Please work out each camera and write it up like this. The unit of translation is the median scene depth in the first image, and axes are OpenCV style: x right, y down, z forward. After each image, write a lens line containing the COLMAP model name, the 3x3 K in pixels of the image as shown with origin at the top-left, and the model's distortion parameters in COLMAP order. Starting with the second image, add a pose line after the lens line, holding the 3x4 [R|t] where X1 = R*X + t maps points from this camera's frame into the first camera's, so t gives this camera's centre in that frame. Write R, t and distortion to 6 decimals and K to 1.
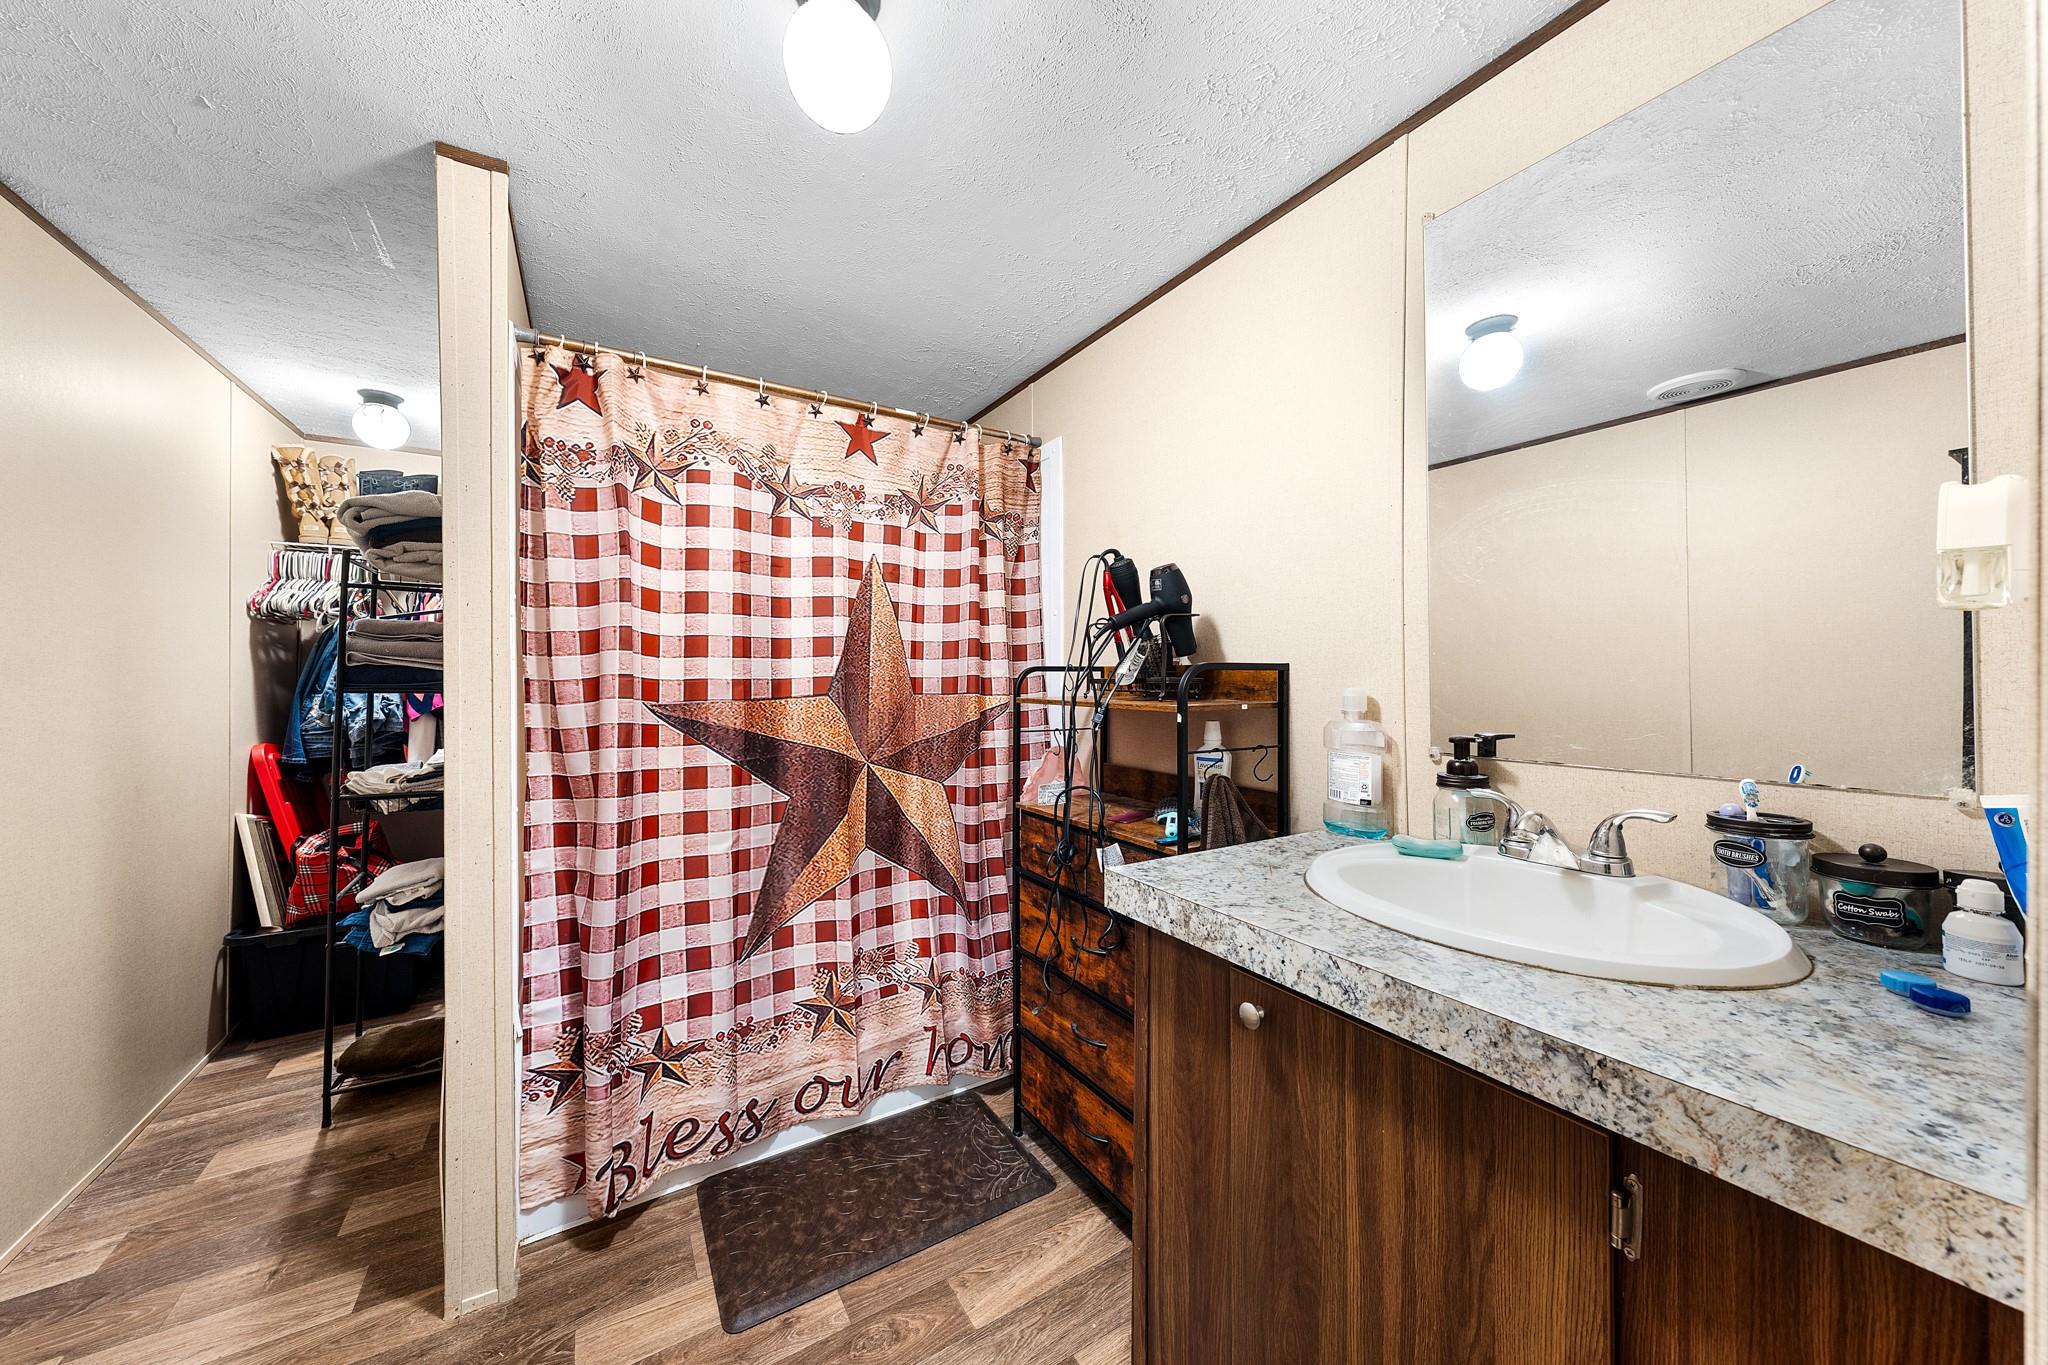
lens RADIAL K [[698.2, 0, 1018.4], [0, 698.2, 671.8], [0, 0, 1]] dist [0.000650, 0.000058]
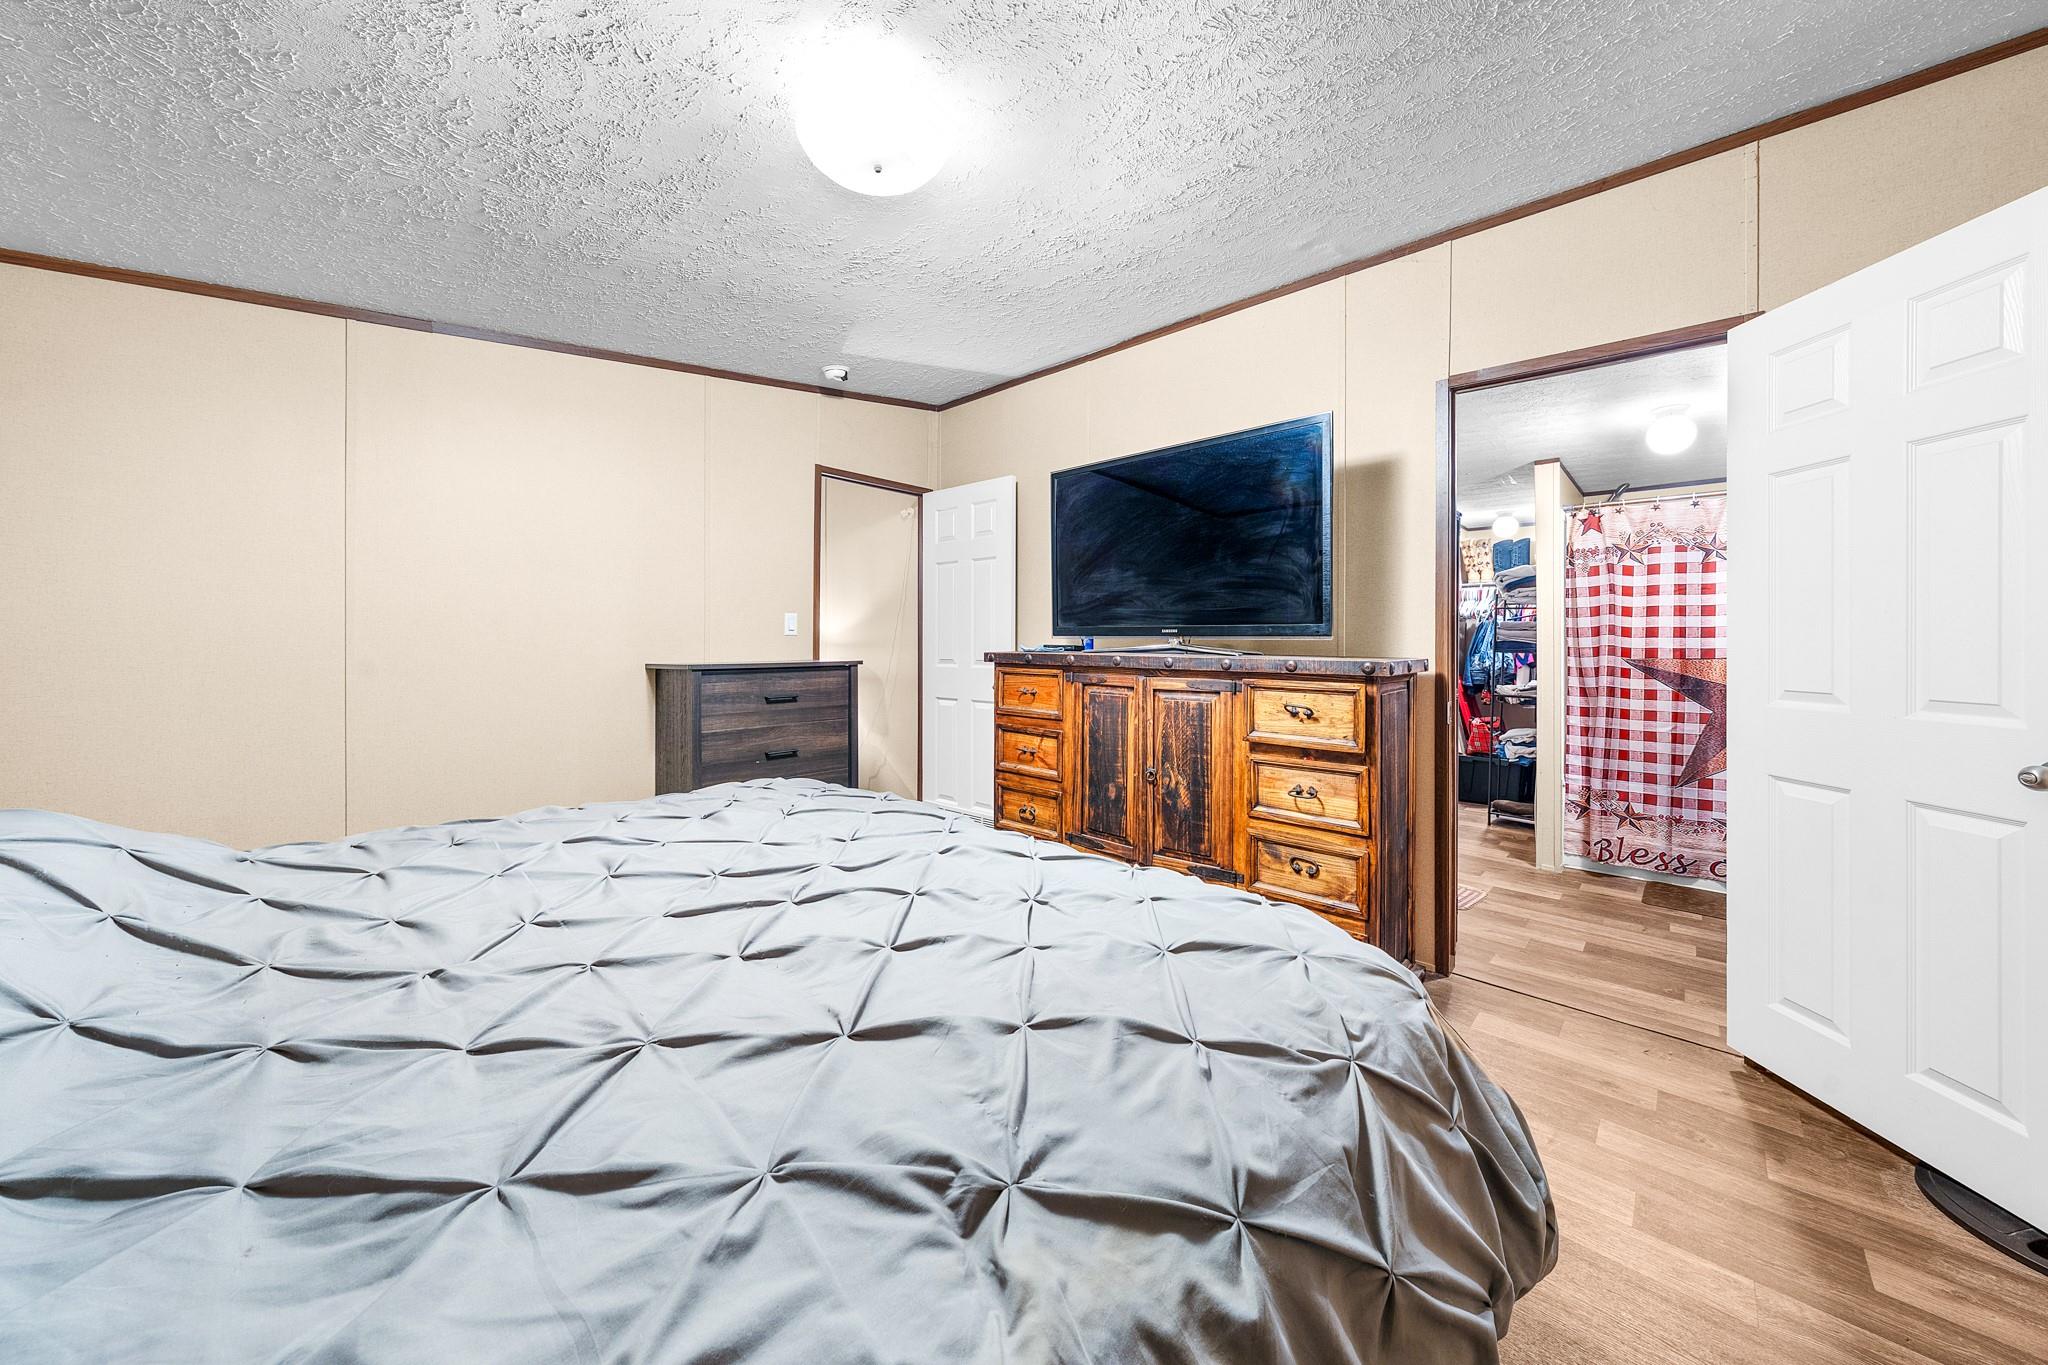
lens RADIAL K [[698.2, 0, 1025.4], [0, 698.2, 639.0], [0, 0, 1]] dist [0.000650, 0.000058]
pose [[0.258136, -0.000631, -0.966108, 1.114297], [-0.004626, 0.999988, -0.001889, -0.003642], [0.966097, 0.004956, 0.258130, -1.401759]]
